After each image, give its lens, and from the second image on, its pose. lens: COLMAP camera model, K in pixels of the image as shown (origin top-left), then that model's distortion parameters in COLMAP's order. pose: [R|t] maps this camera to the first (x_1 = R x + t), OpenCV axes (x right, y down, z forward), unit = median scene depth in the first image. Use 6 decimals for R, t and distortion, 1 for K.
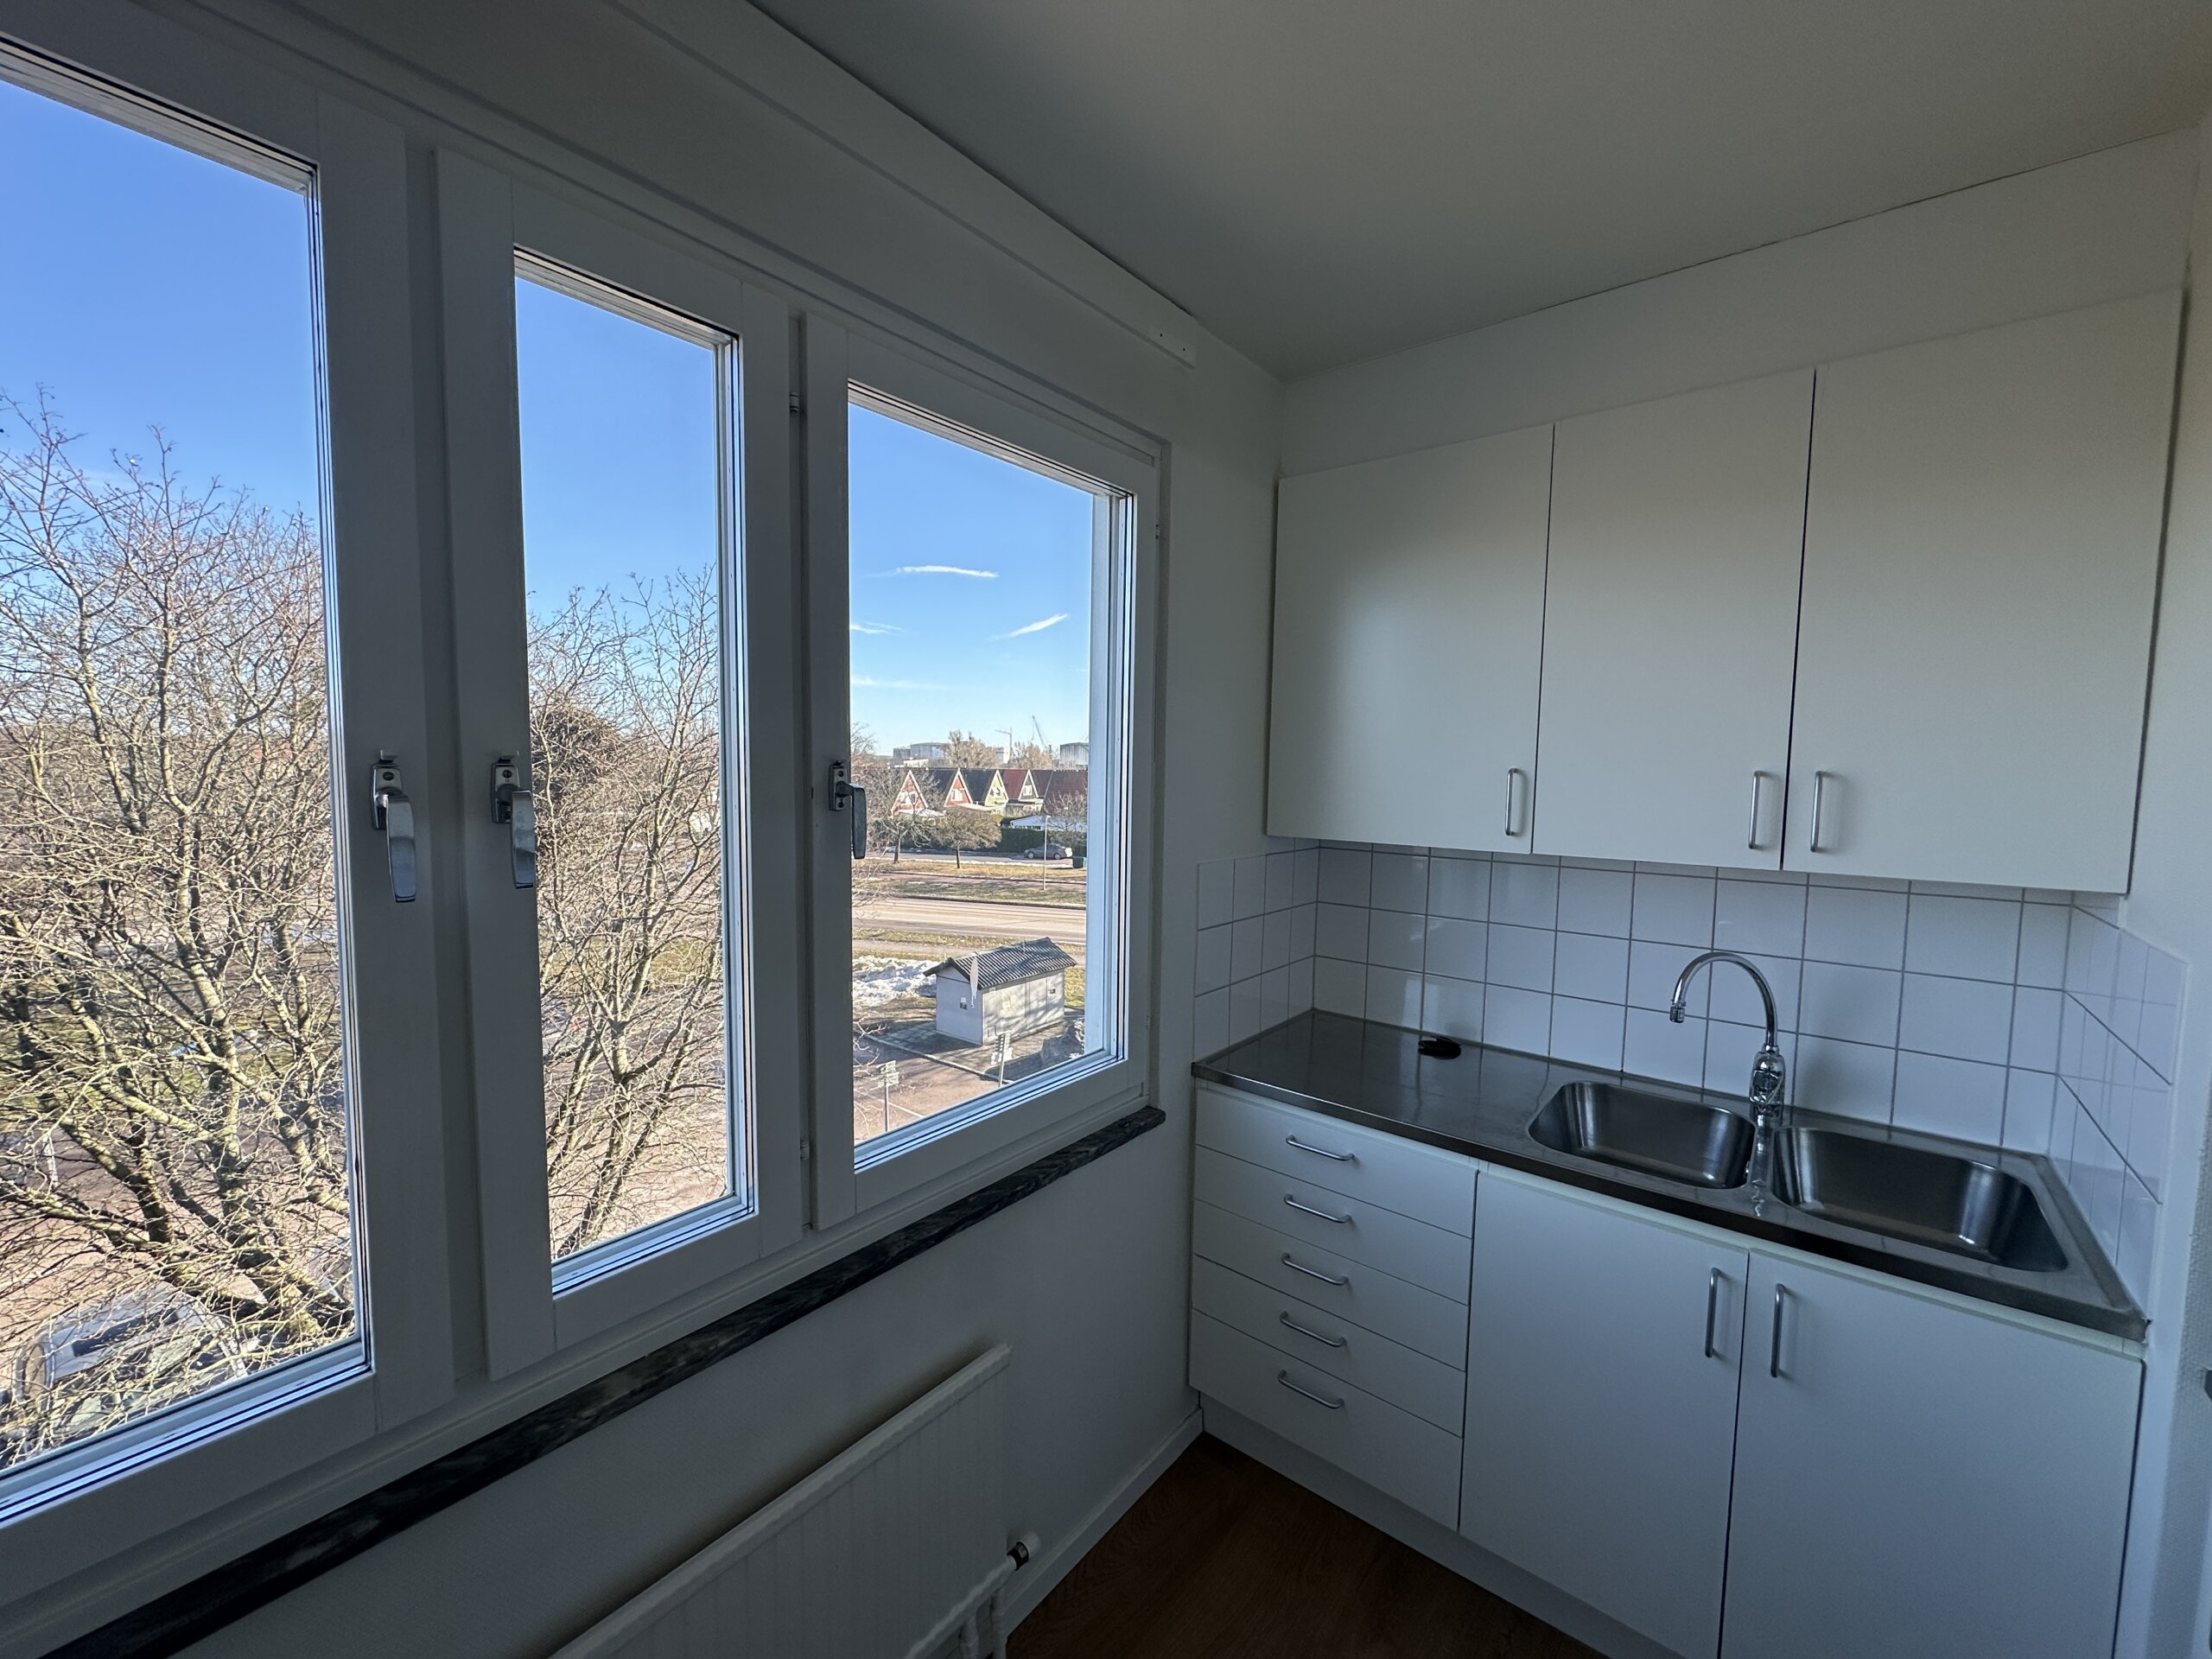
lens RADIAL K [[878.8, 0, 1104.5], [0, 878.8, 823.6], [0, 0, 1]] dist [-0.003626, 0.000606]
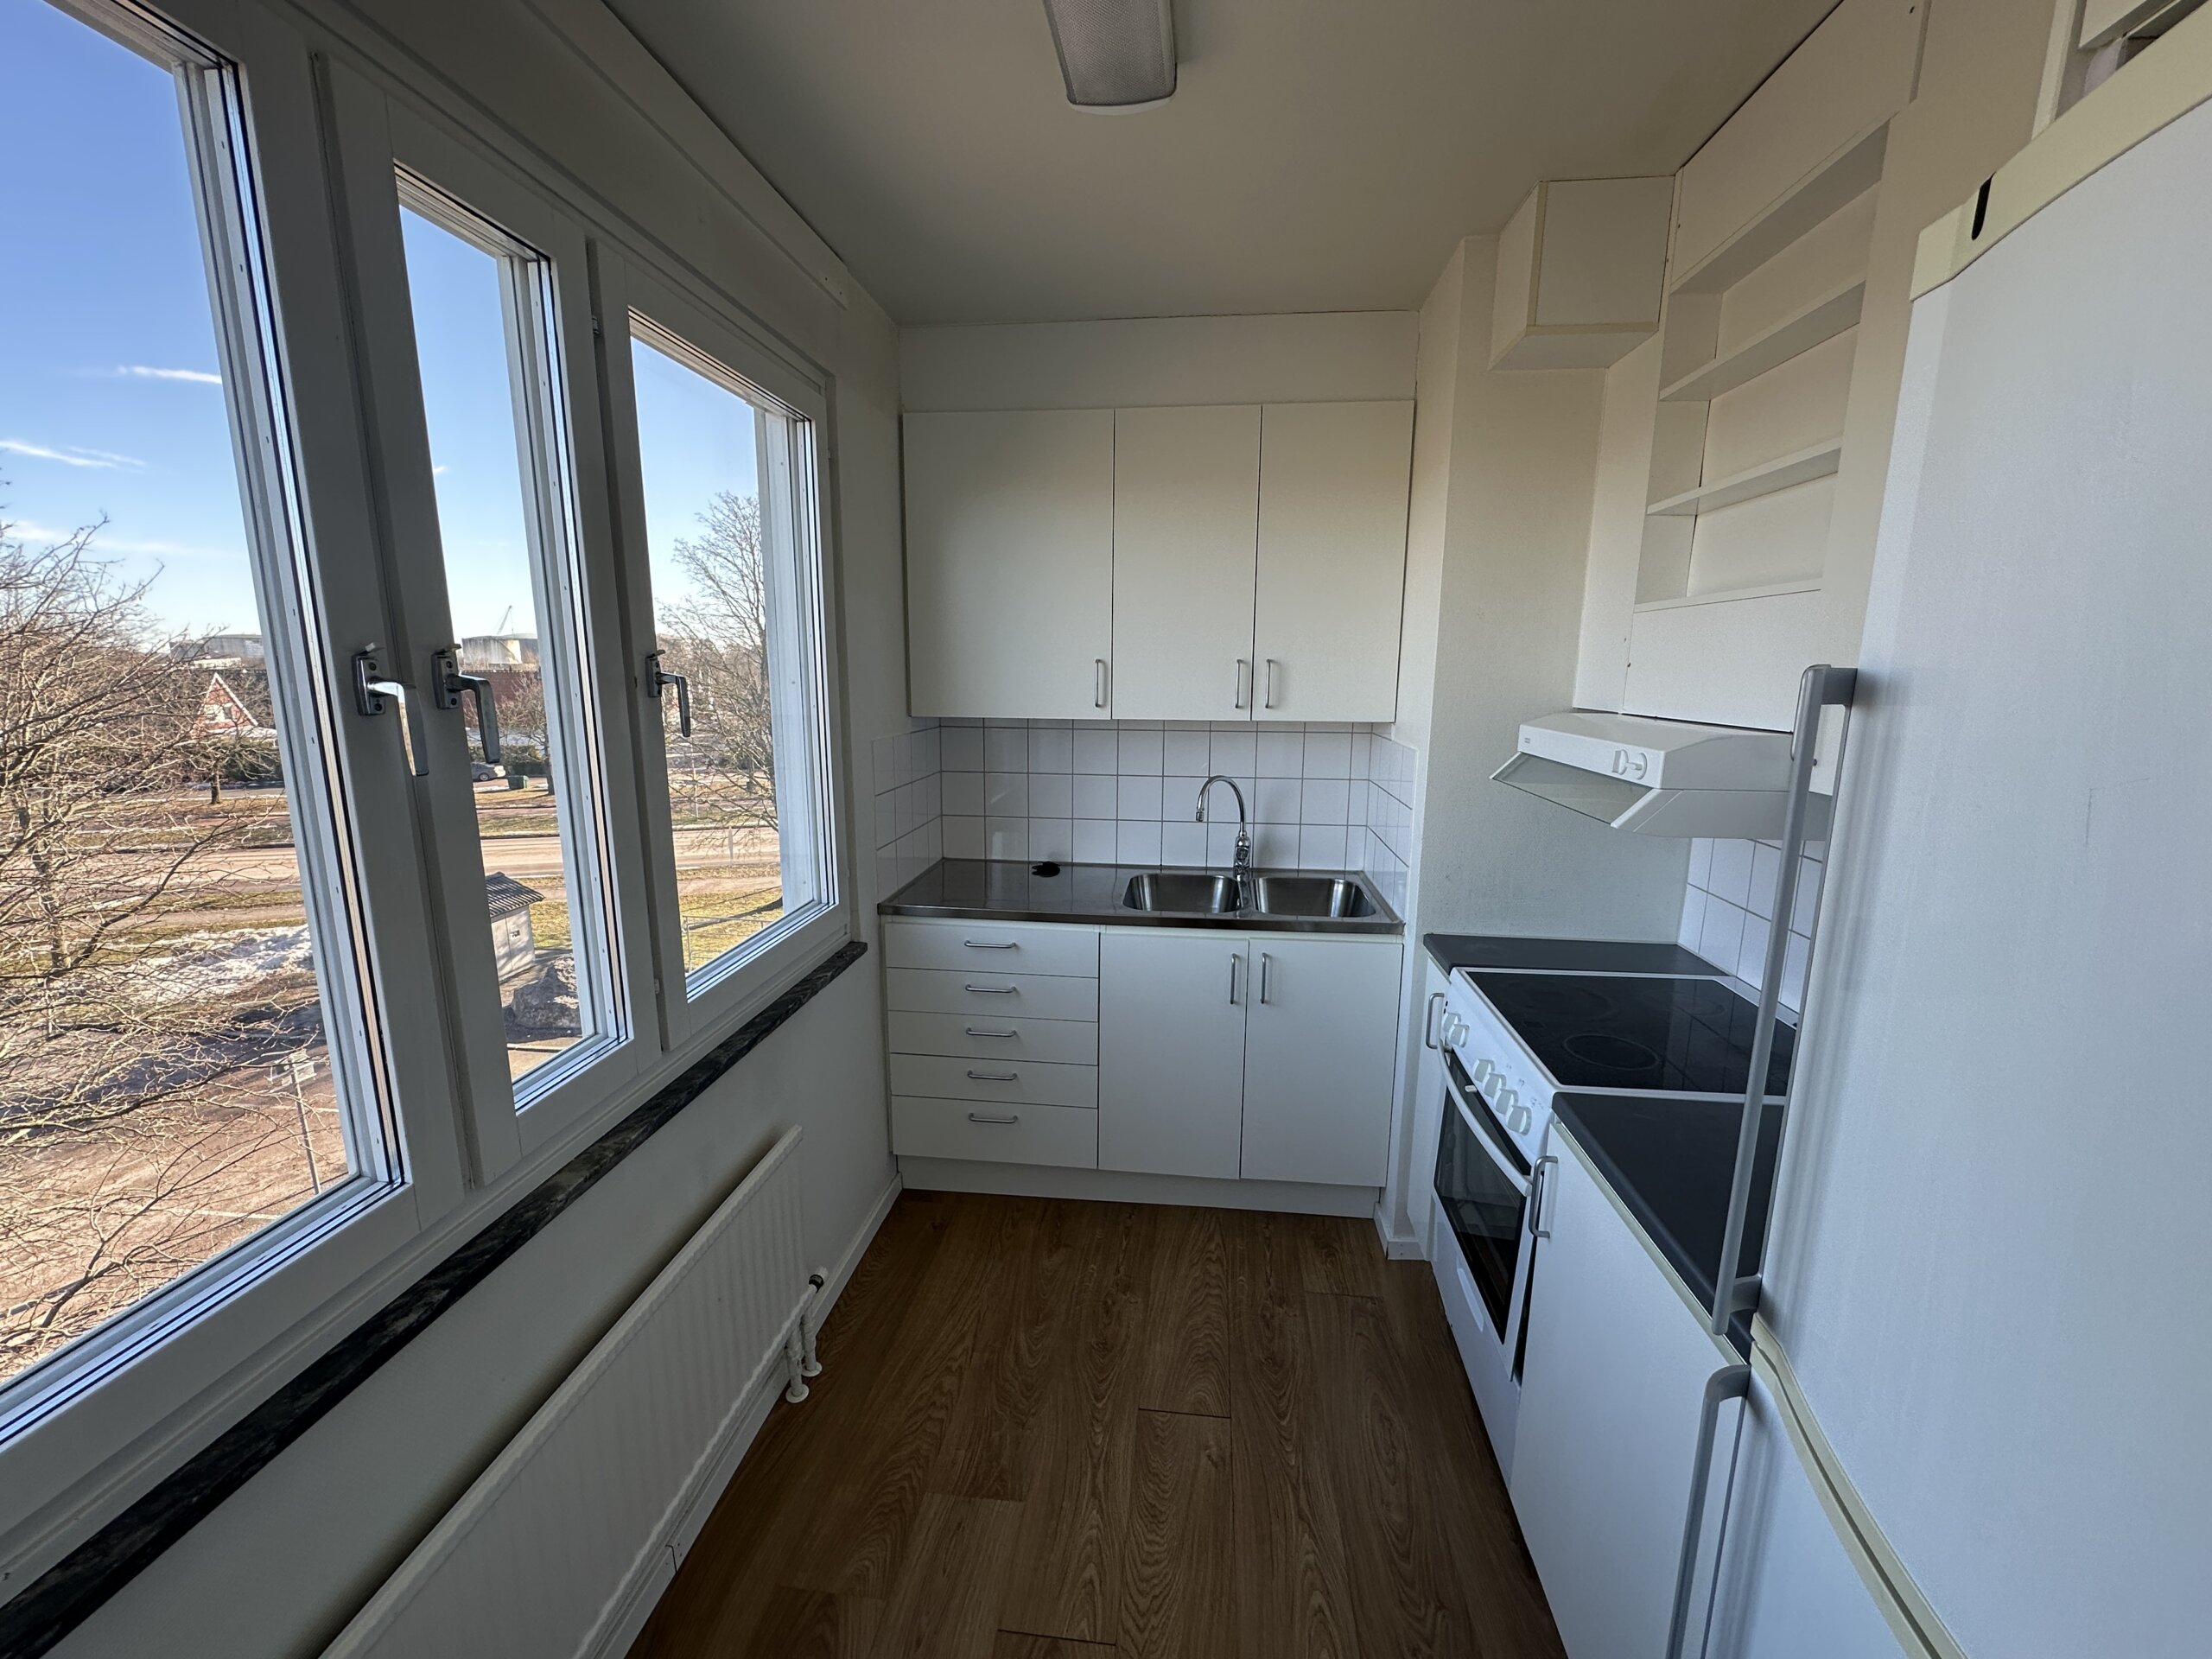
lens RADIAL K [[878.8, 0, 1112.5], [0, 878.8, 821.7], [0, 0, 1]] dist [-0.003626, 0.000606]
pose [[0.837444, -0.104328, 0.536472, -0.302046], [0.042714, 0.991102, 0.126063, 0.019527], [-0.544851, -0.082656, 0.834449, -0.215948]]
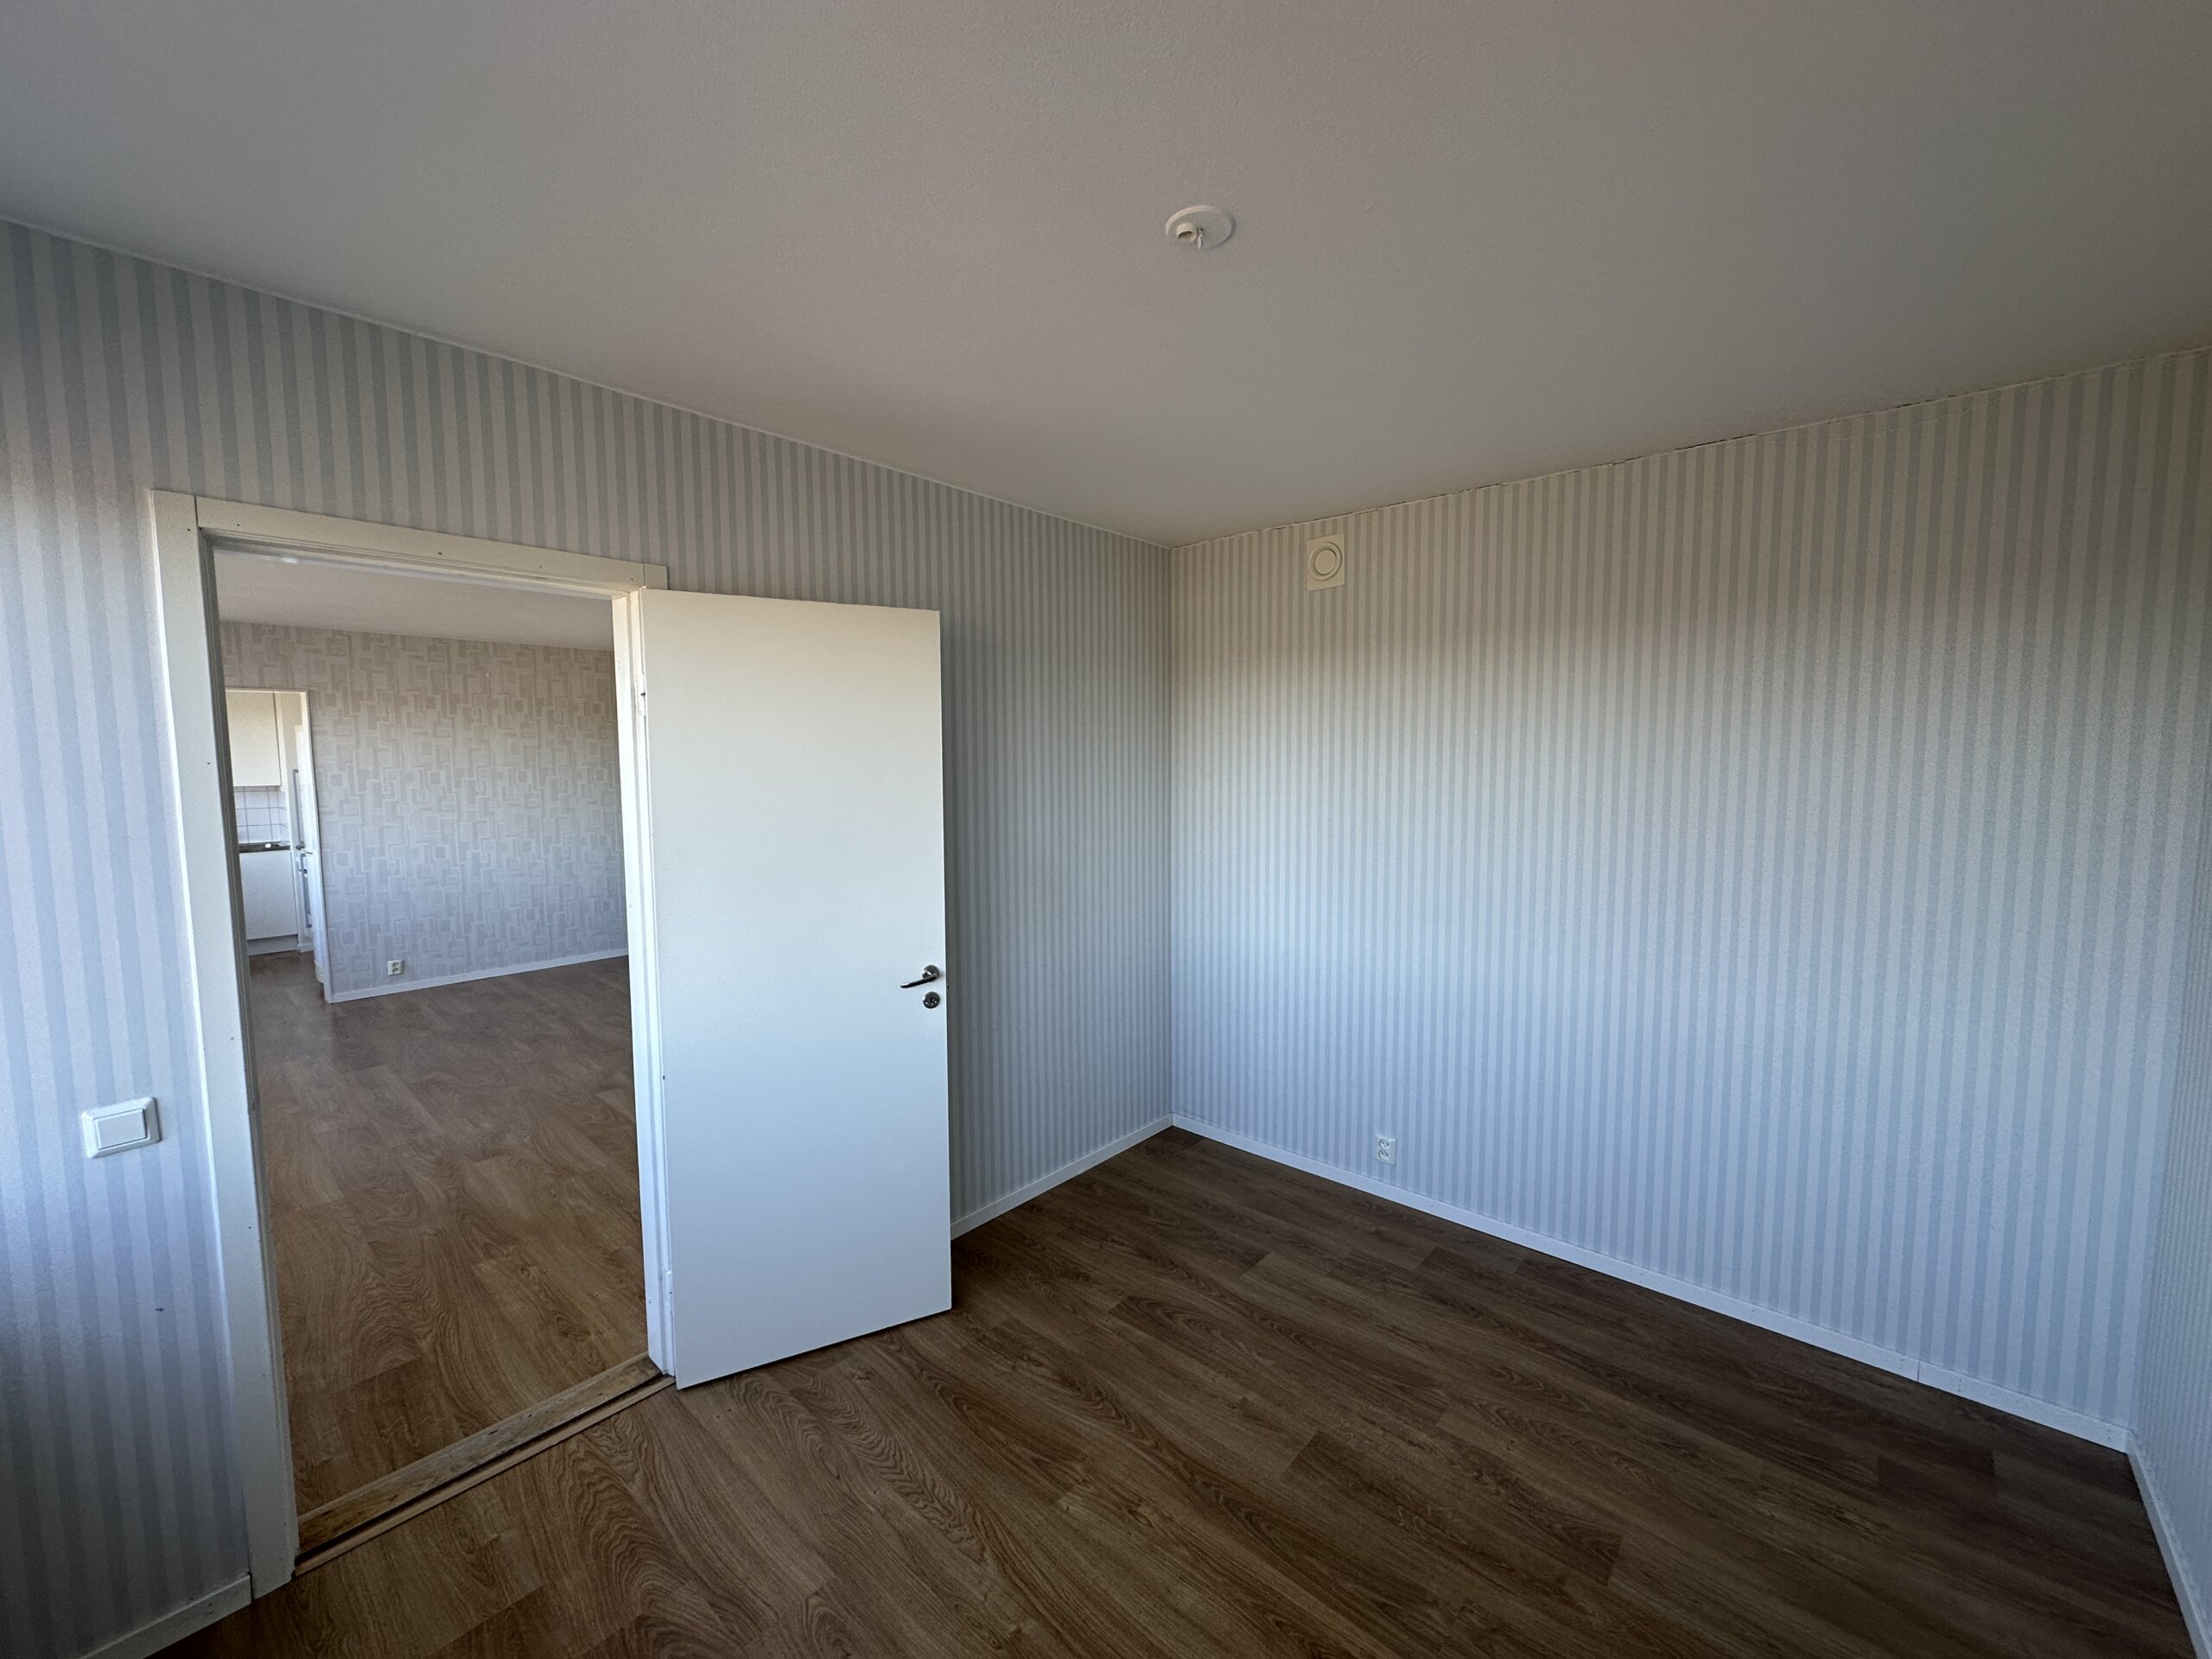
lens RADIAL K [[878.8, 0, 1115.1], [0, 878.8, 825.3], [0, 0, 1]] dist [-0.003626, 0.000606]
pose [[0.040608, -0.096313, 0.994522, -3.200890], [0.075323, 0.992806, 0.093071, 0.158706], [-0.996332, 0.071131, 0.047571, -3.451447]]
